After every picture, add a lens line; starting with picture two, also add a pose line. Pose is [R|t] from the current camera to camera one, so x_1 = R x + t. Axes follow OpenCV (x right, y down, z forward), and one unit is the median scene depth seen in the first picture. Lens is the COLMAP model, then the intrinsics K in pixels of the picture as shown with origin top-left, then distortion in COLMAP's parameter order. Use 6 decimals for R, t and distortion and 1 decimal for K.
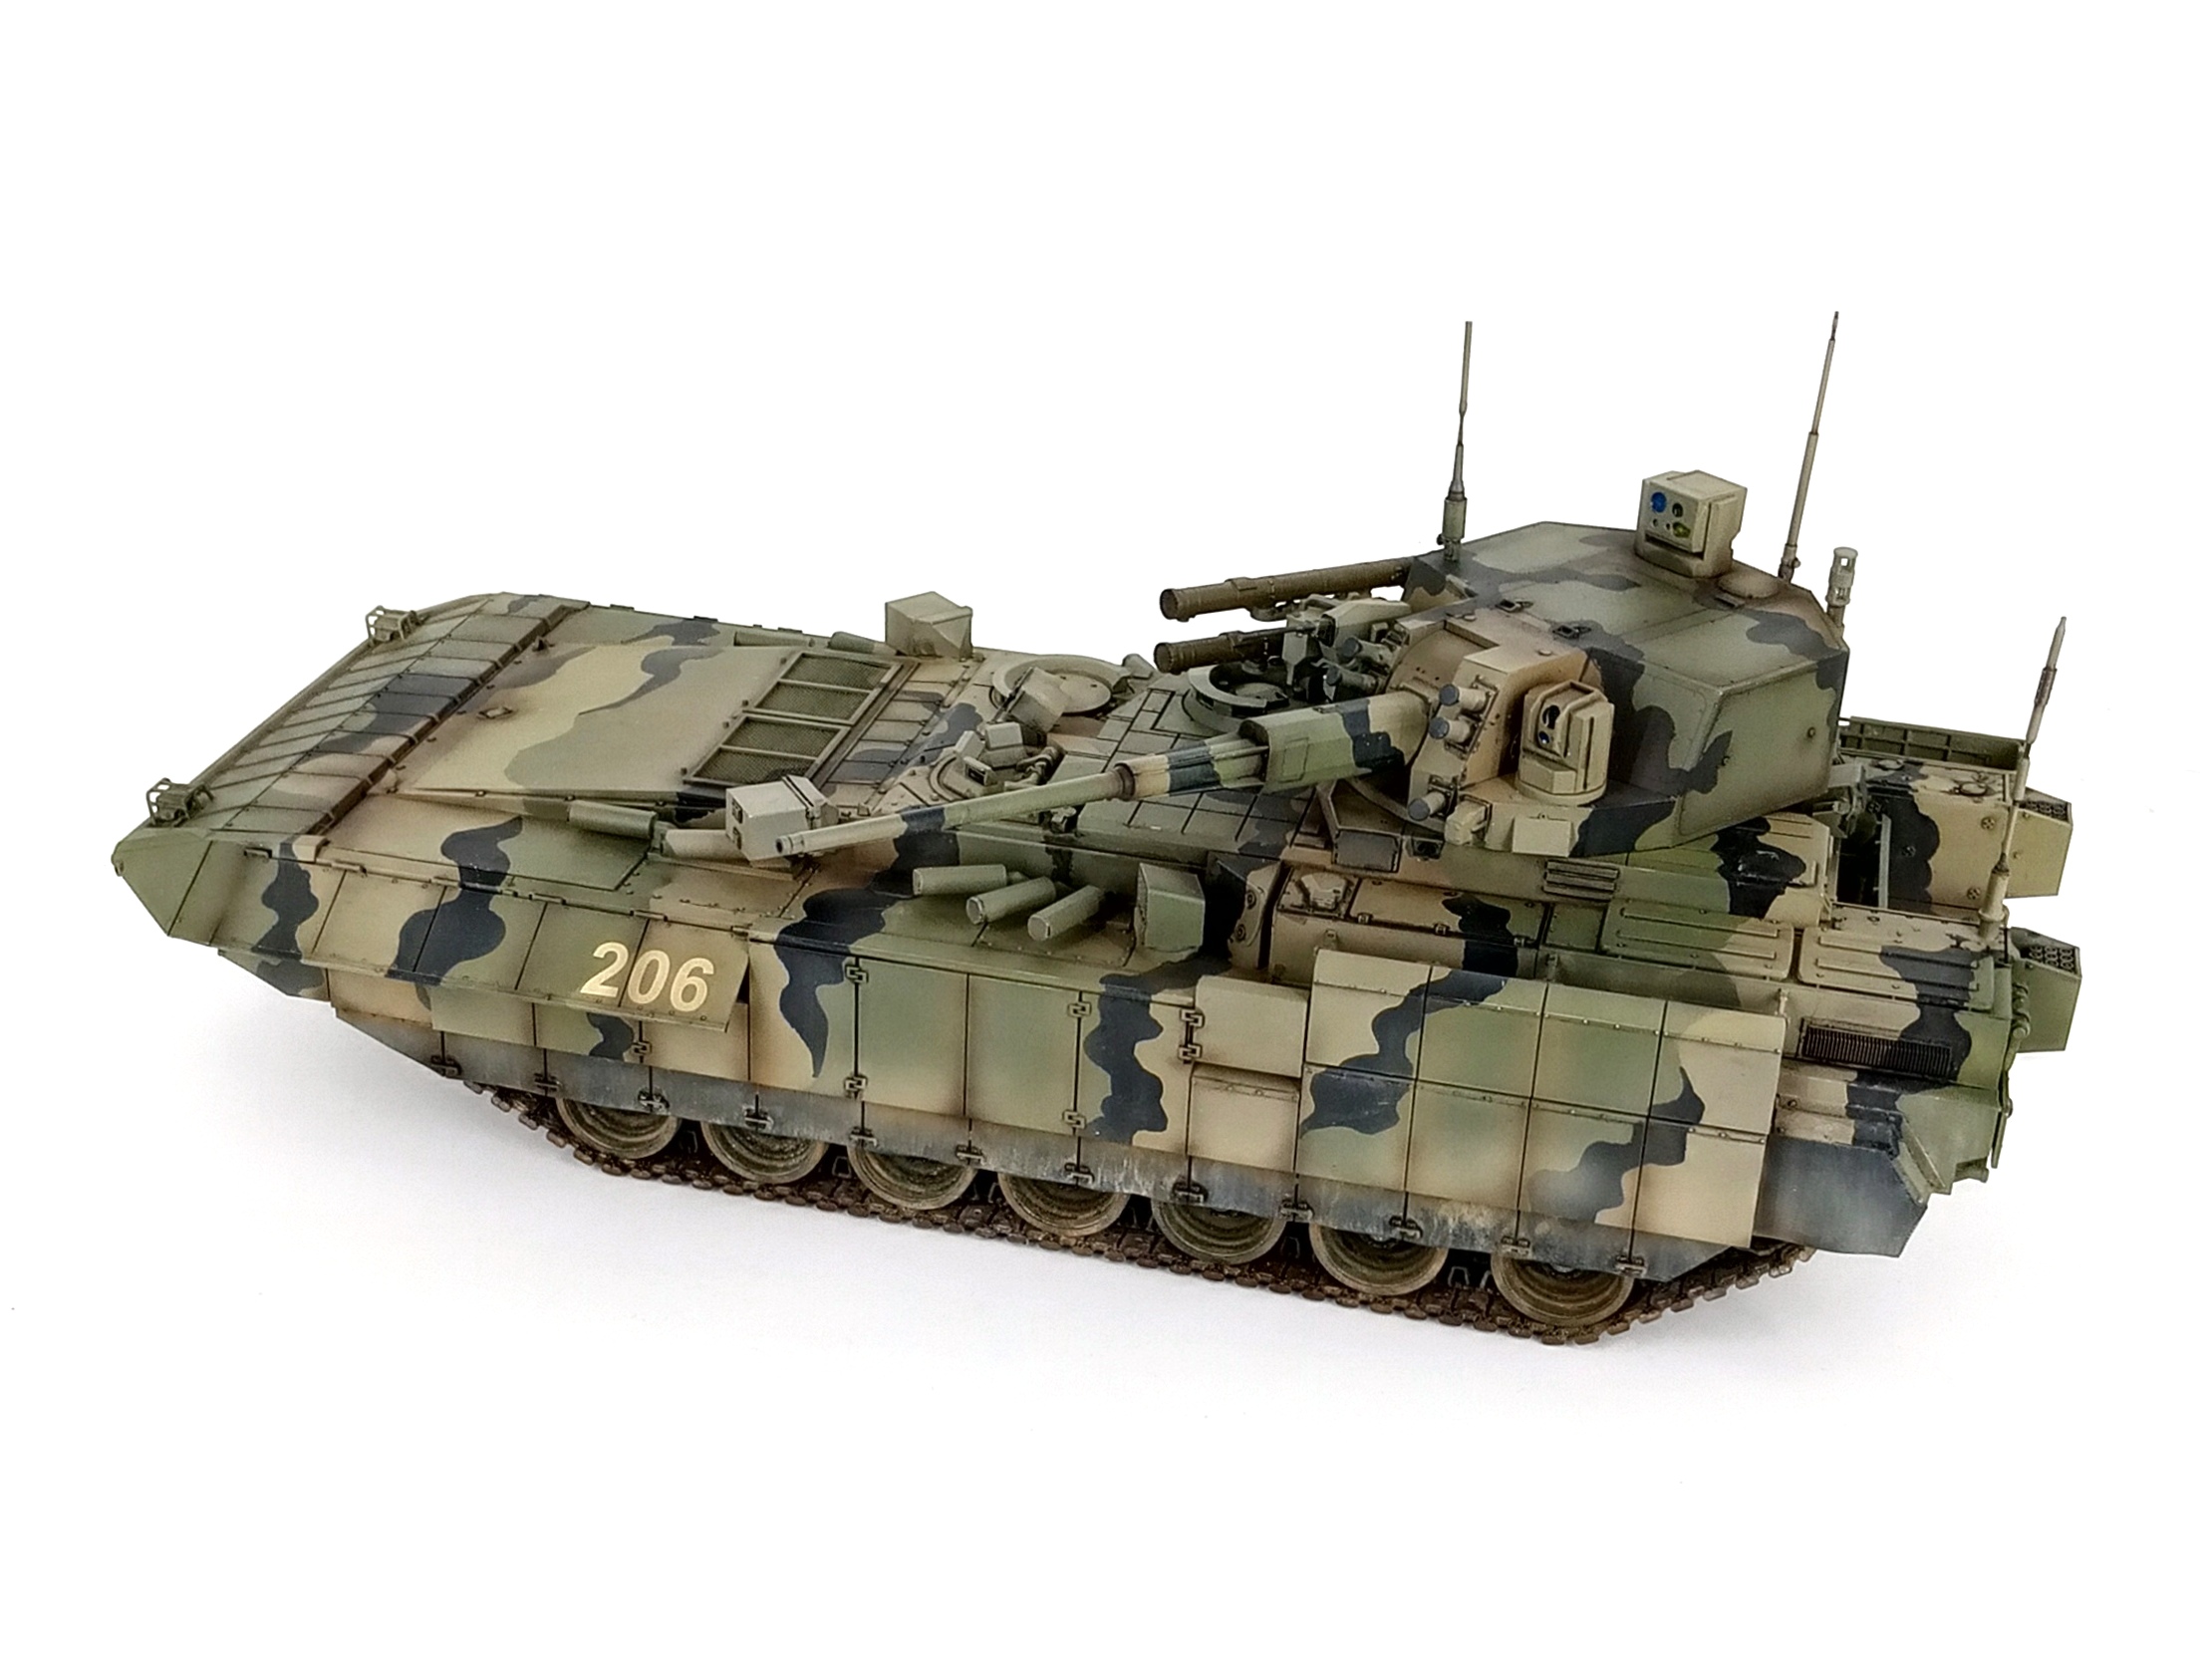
lens RADIAL K [[3146.6, 0, 1106.0], [0, 3146.6, 829.5], [0, 0, 1]] dist [0.252230, -1.428195]
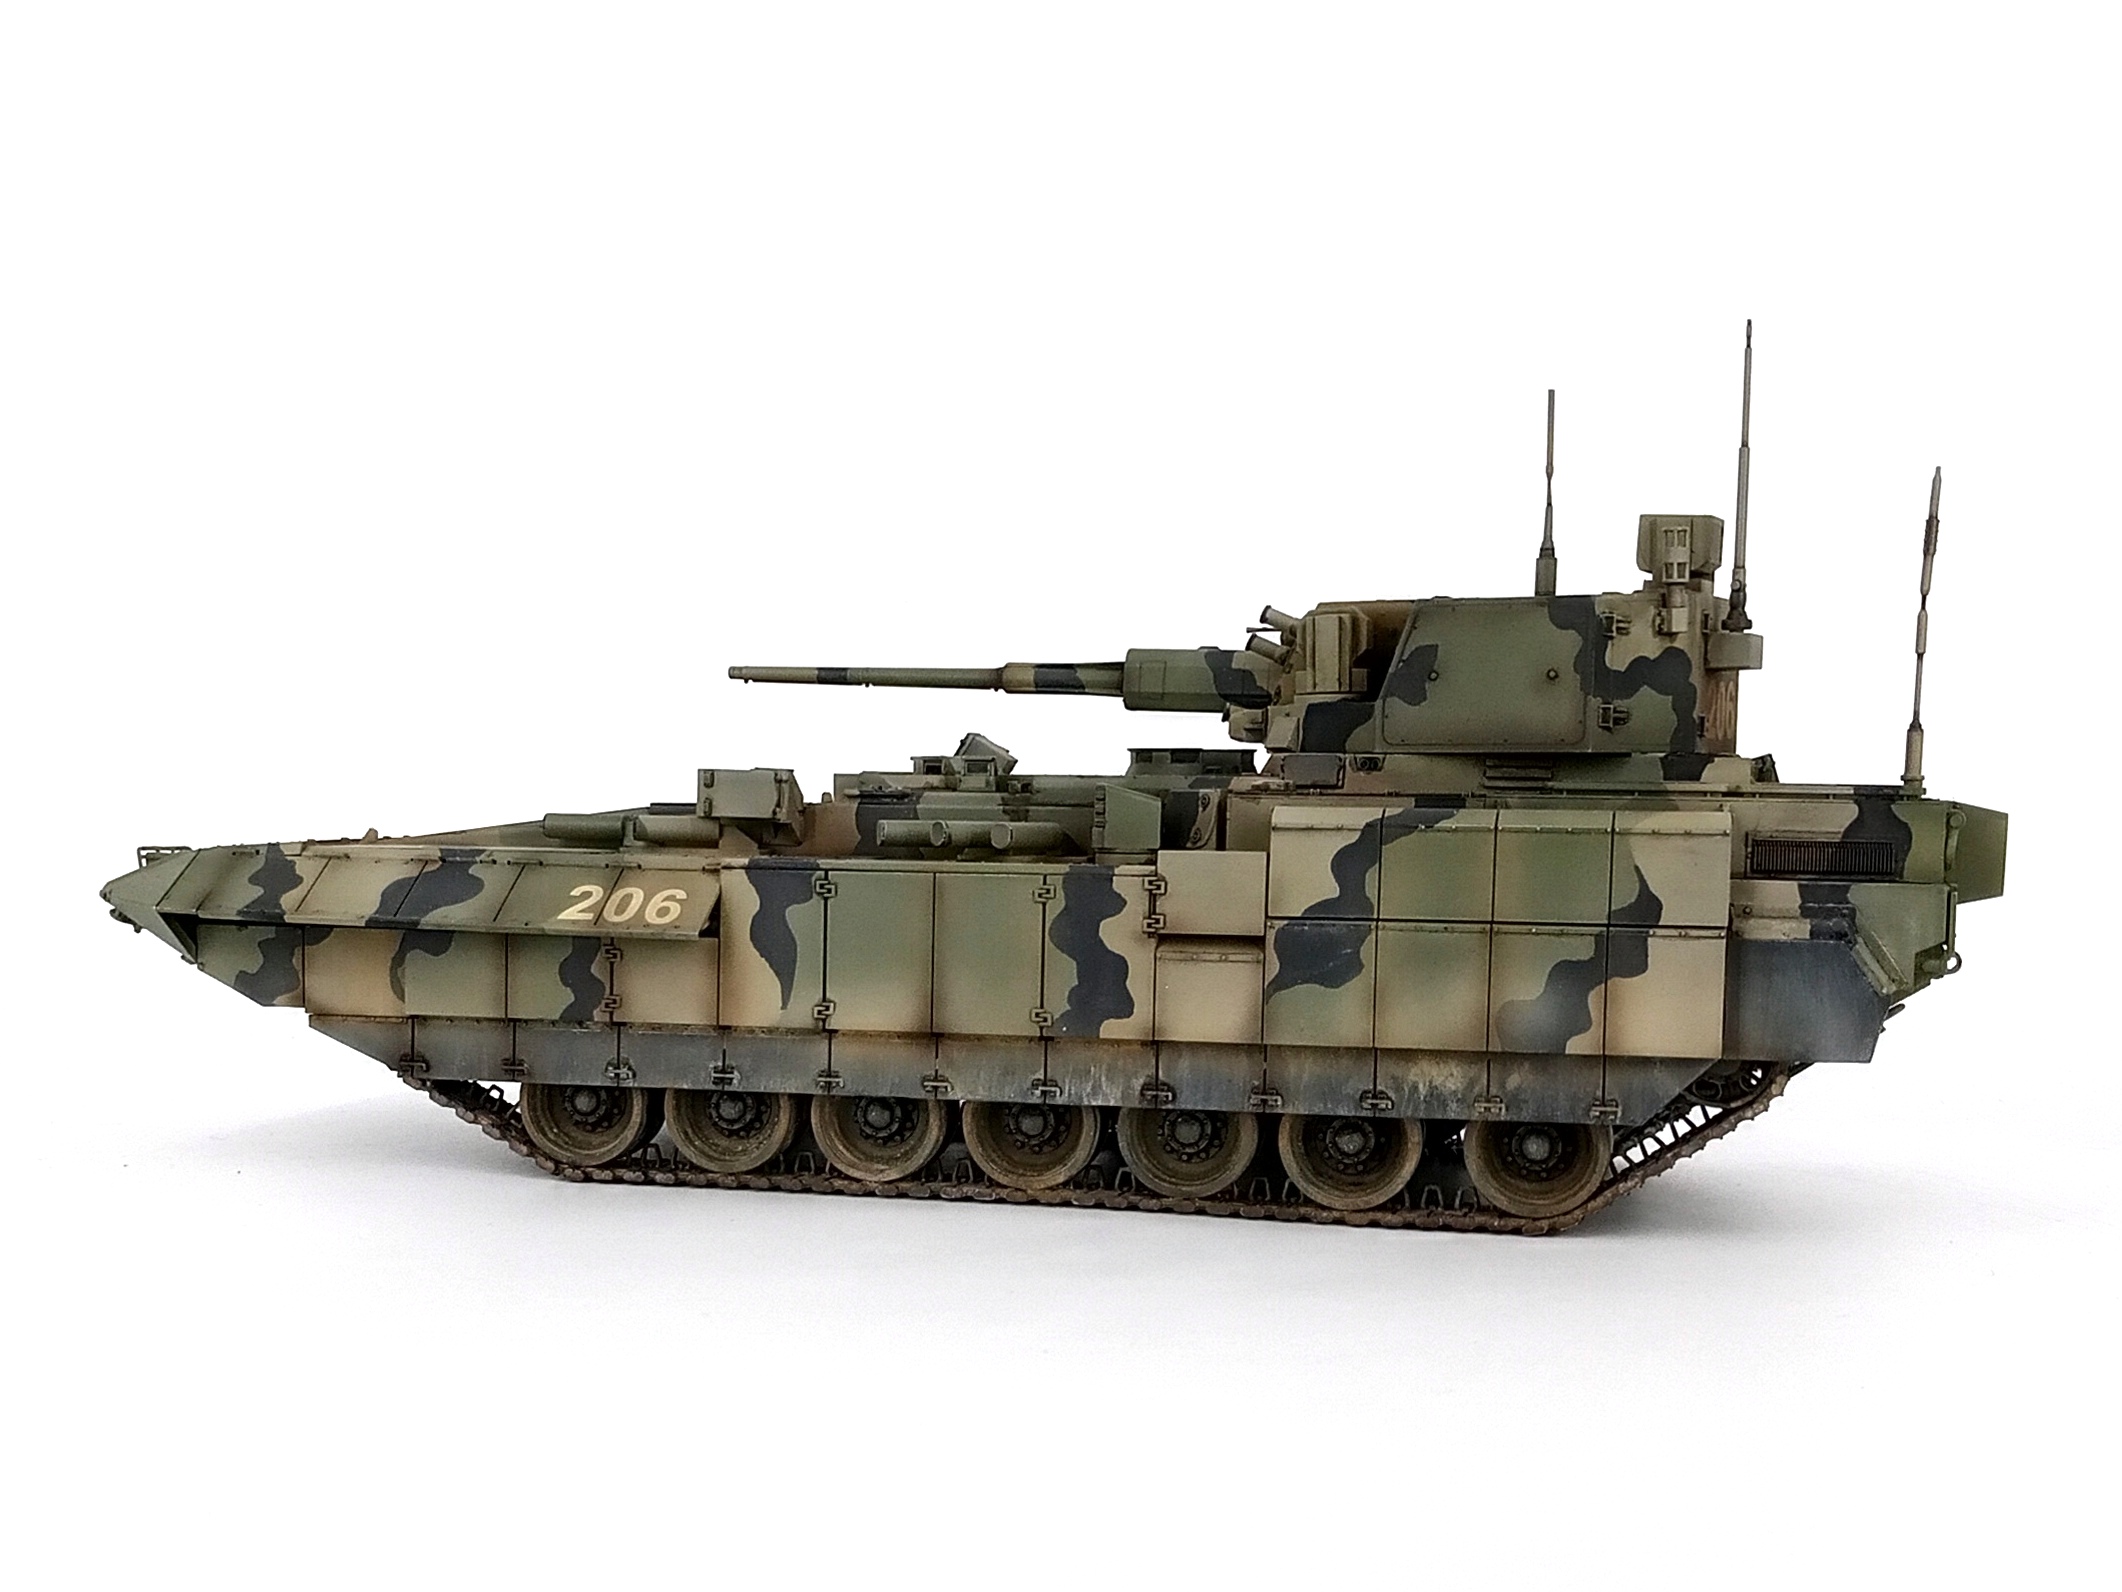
lens RADIAL K [[3049.3, 0, 980.1], [0, 3049.3, 801.8], [0, 0, 1]] dist [0.209055, -1.149701]
pose [[0.999670, -0.022412, 0.012561, -0.041074], [0.025554, 0.917927, -0.395925, 0.422382], [-0.002657, 0.396116, 0.918197, 0.072686]]
